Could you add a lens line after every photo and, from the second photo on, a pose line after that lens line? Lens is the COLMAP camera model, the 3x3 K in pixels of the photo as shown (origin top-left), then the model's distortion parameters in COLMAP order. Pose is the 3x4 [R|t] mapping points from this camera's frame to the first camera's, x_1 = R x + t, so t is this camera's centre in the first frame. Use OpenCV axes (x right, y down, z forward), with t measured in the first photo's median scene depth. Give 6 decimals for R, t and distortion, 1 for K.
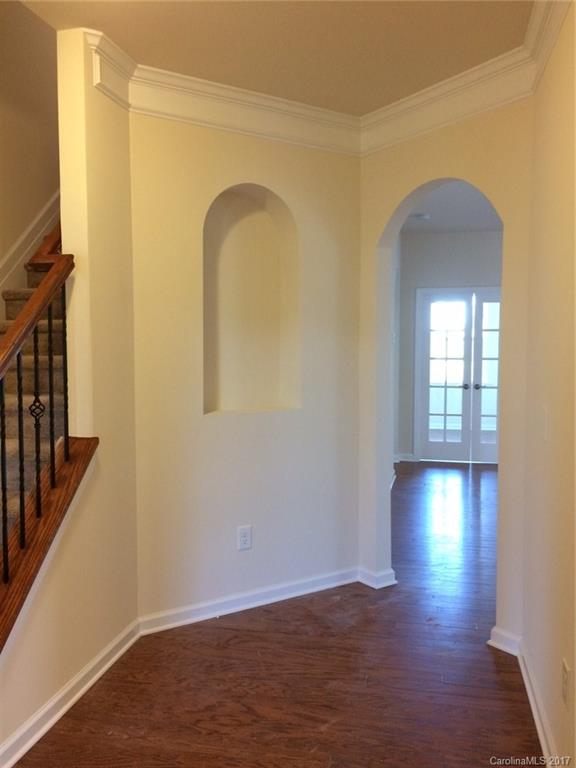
lens RADIAL K [[664.3, 0, 288.0], [0, 664.3, 384.0], [0, 0, 1]] dist [0.091426, -0.121491]
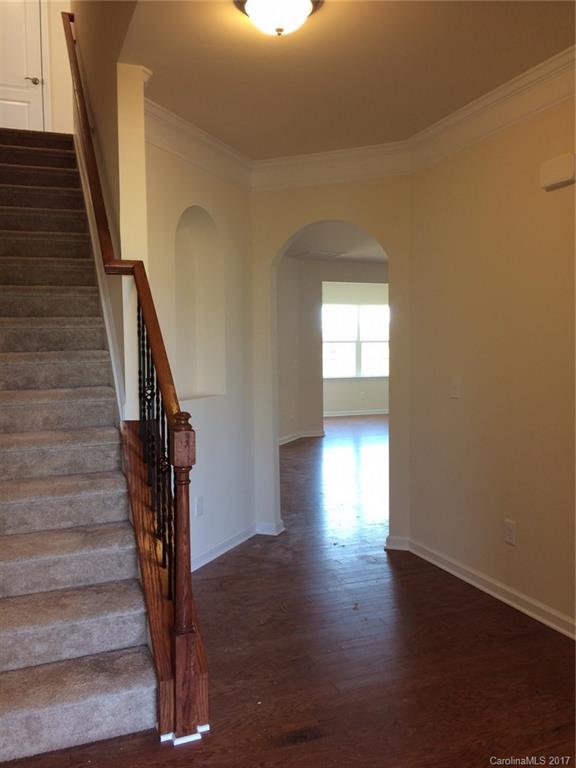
lens RADIAL K [[664.3, 0, 288.0], [0, 664.3, 384.0], [0, 0, 1]] dist [0.091426, -0.121491]
pose [[0.833184, -0.041782, 0.551415, -0.571795], [0.050506, 0.998724, -0.000638, 0.025421], [-0.550685, 0.028382, 0.834231, -0.070632]]
